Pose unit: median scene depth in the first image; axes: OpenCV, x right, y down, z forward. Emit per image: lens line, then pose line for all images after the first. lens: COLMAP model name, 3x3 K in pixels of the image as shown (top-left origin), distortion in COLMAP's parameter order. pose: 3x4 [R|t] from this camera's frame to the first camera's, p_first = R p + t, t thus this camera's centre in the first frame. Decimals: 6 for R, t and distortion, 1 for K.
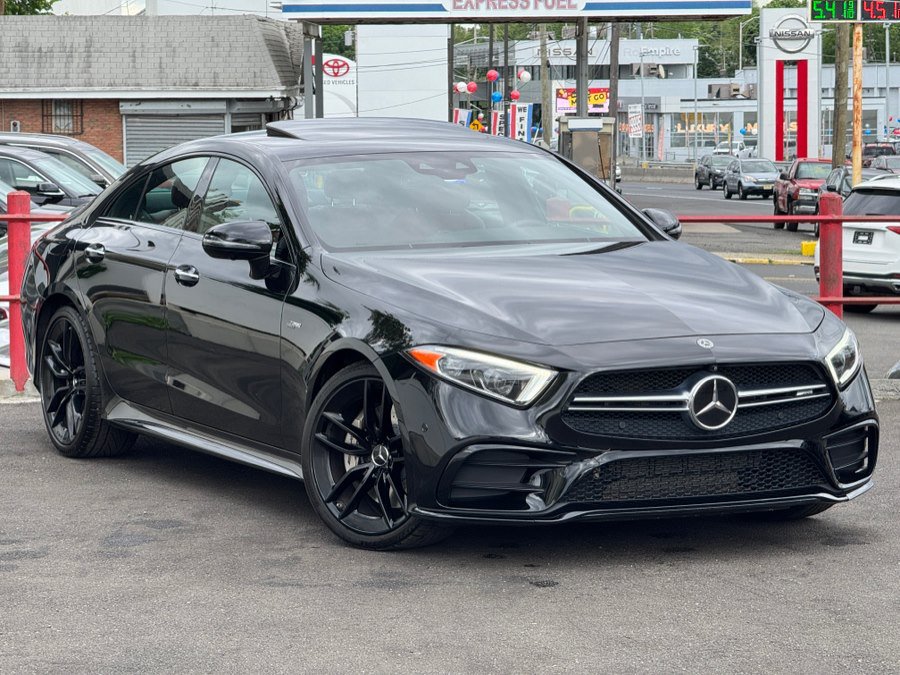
lens RADIAL K [[3040.9, 0, 450.0], [0, 3040.9, 337.5], [0, 0, 1]] dist [0.210893, 0.335535]
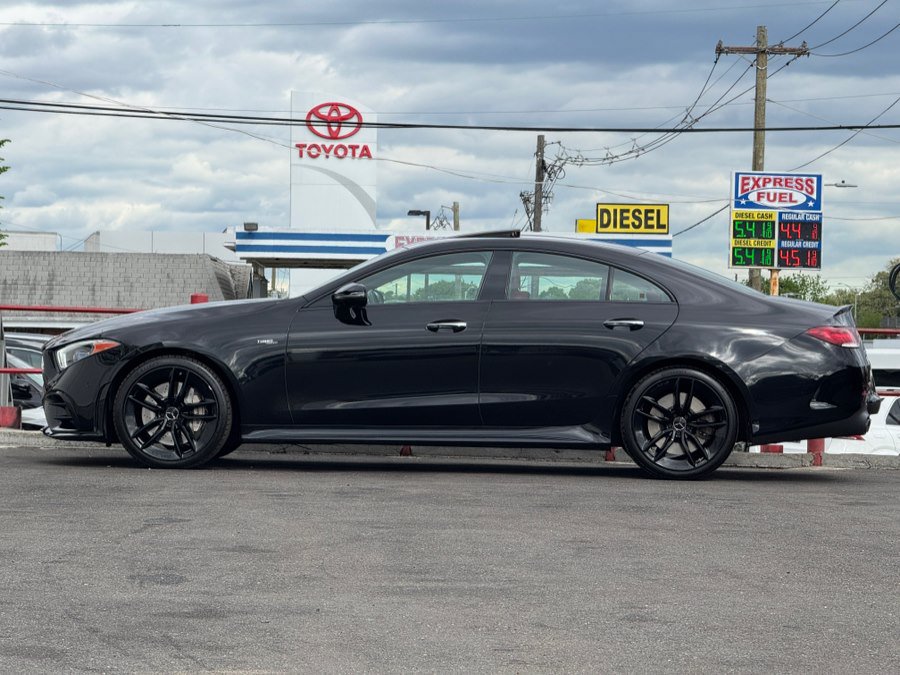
lens RADIAL K [[3043.1, 0, 446.0], [0, 3043.1, 355.8], [0, 0, 1]] dist [0.188983, 0.699556]
pose [[0.999082, 0.025037, 0.034771, -0.016077], [-0.022016, 0.996162, -0.084712, 0.017421], [-0.036758, 0.083868, 0.995799, -0.060480]]
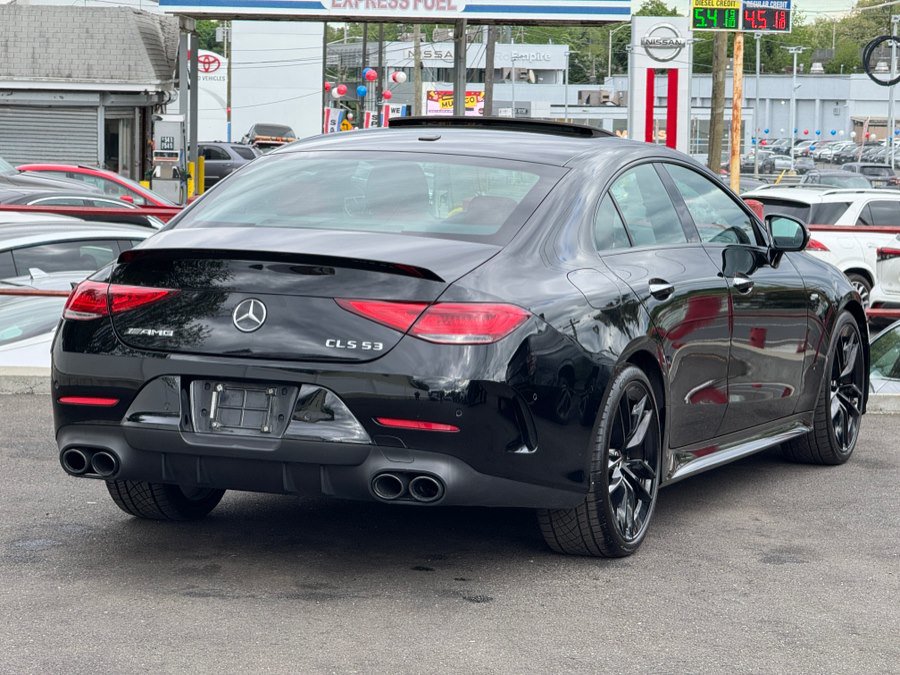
lens RADIAL K [[3040.9, 0, 450.0], [0, 3040.9, 337.5], [0, 0, 1]] dist [0.210893, 0.335535]
pose [[0.998735, 0.021830, 0.045298, -0.002989], [-0.021809, 0.999762, -0.000956, -0.000024], [-0.045308, -0.000033, 0.998973, 0.005716]]
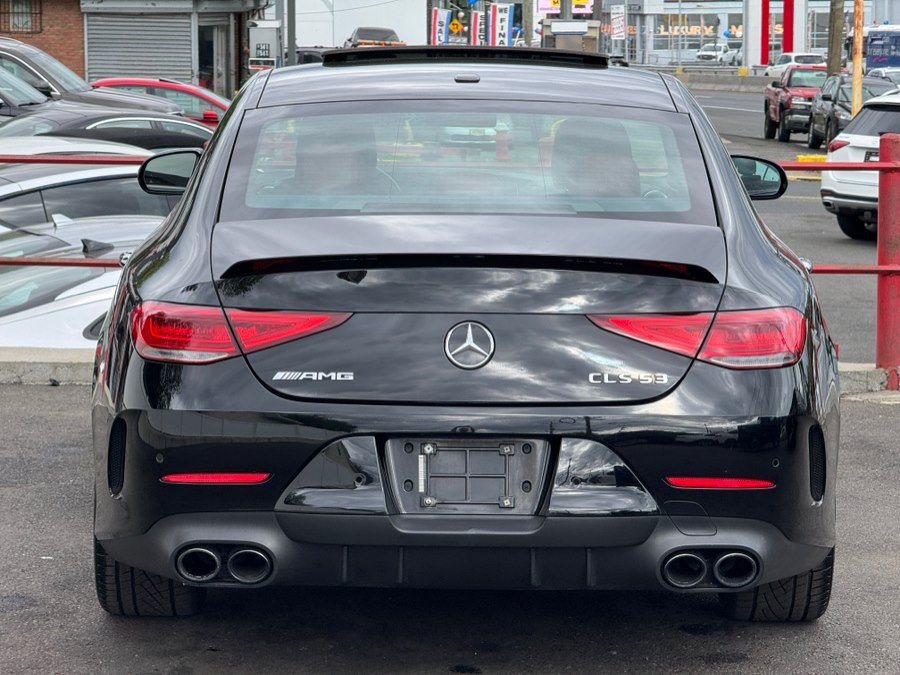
lens RADIAL K [[3040.9, 0, 450.0], [0, 3040.9, 337.5], [0, 0, 1]] dist [0.210893, 0.335535]
pose [[0.999940, 0.008013, 0.007413, 0.000694], [-0.008252, 0.999424, 0.032919, -0.003915], [-0.007145, -0.032978, 0.999431, 0.040185]]
